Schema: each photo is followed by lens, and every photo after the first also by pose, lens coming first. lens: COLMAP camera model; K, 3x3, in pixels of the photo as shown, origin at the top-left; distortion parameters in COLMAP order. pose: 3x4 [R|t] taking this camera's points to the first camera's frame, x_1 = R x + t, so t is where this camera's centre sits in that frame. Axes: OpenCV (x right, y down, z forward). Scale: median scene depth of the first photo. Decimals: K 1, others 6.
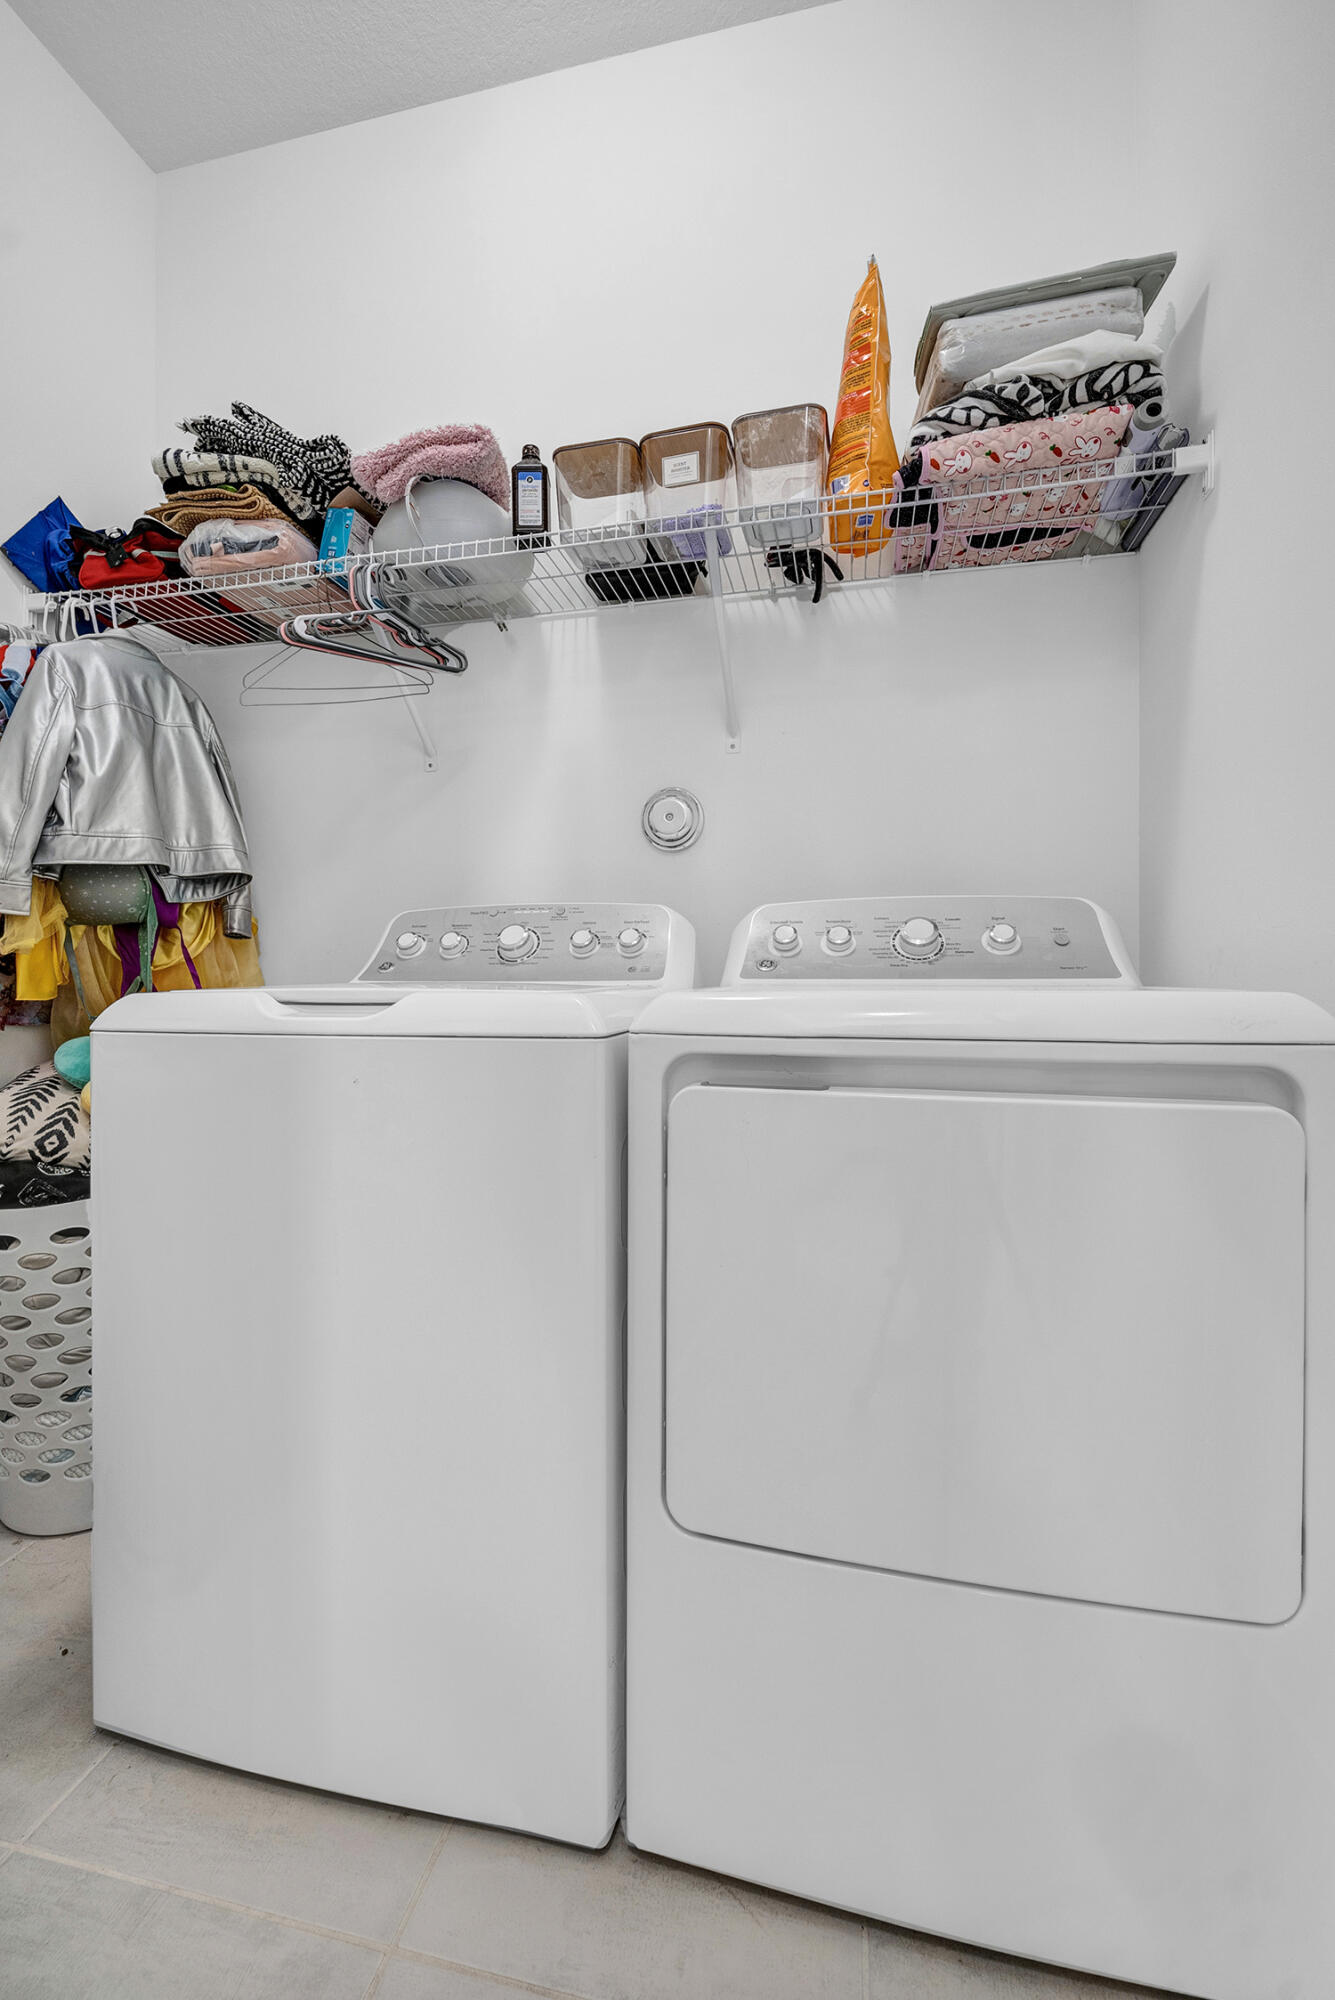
lens RADIAL K [[816.3, 0, 665.7], [0, 816.3, 982.5], [0, 0, 1]] dist [-0.003616, 0.000479]
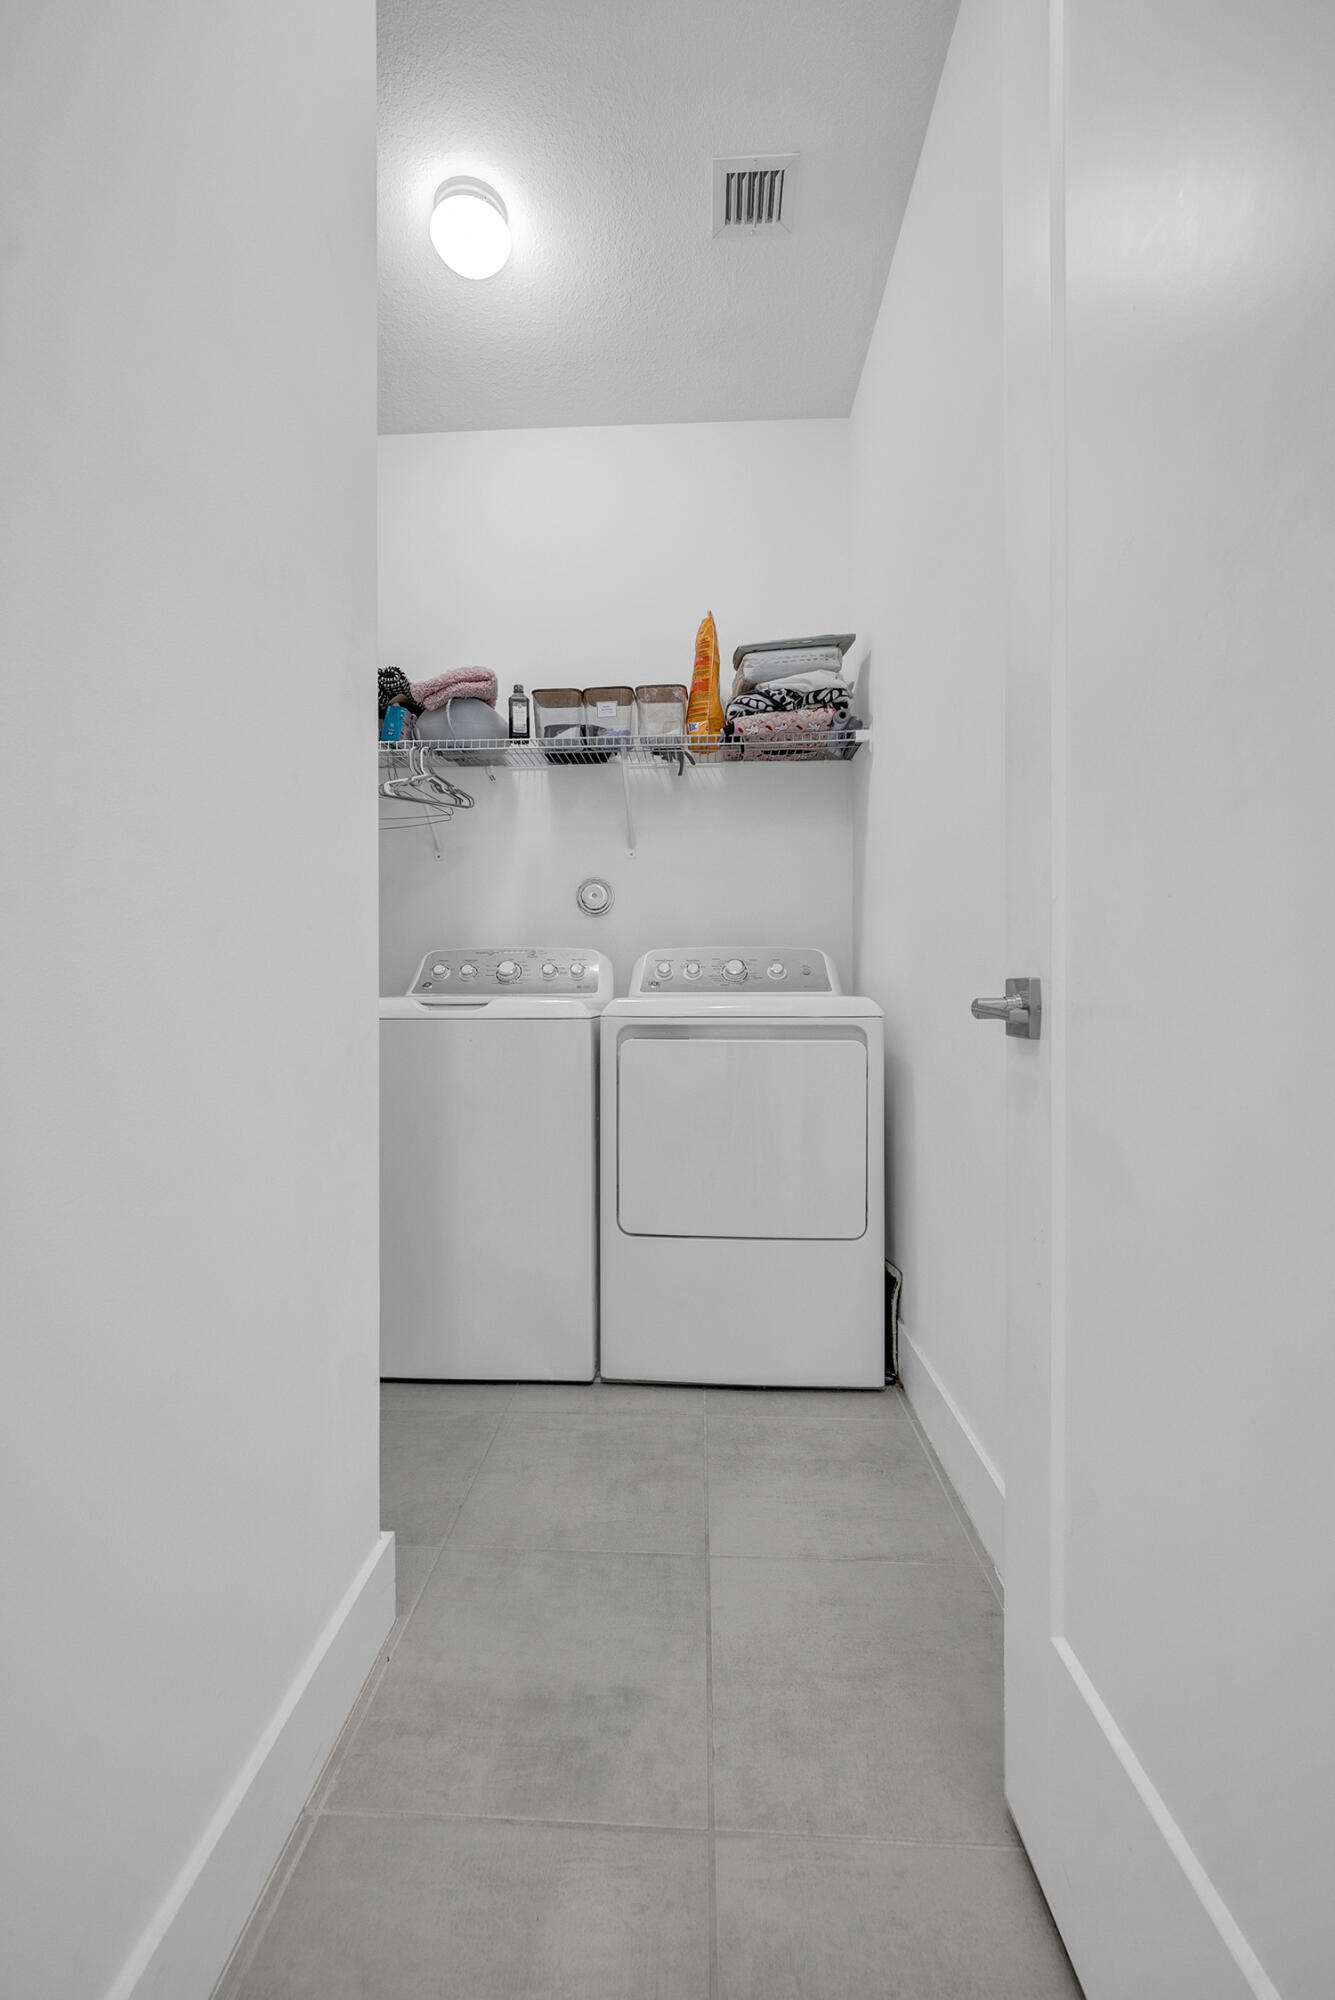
lens RADIAL K [[816.3, 0, 664.3], [0, 816.3, 999.7], [0, 0, 1]] dist [-0.003616, 0.000479]
pose [[0.985086, -0.002795, 0.172041, -0.164715], [0.001910, 0.999984, 0.005308, 0.002748], [-0.172053, -0.004901, 0.985075, -0.783500]]
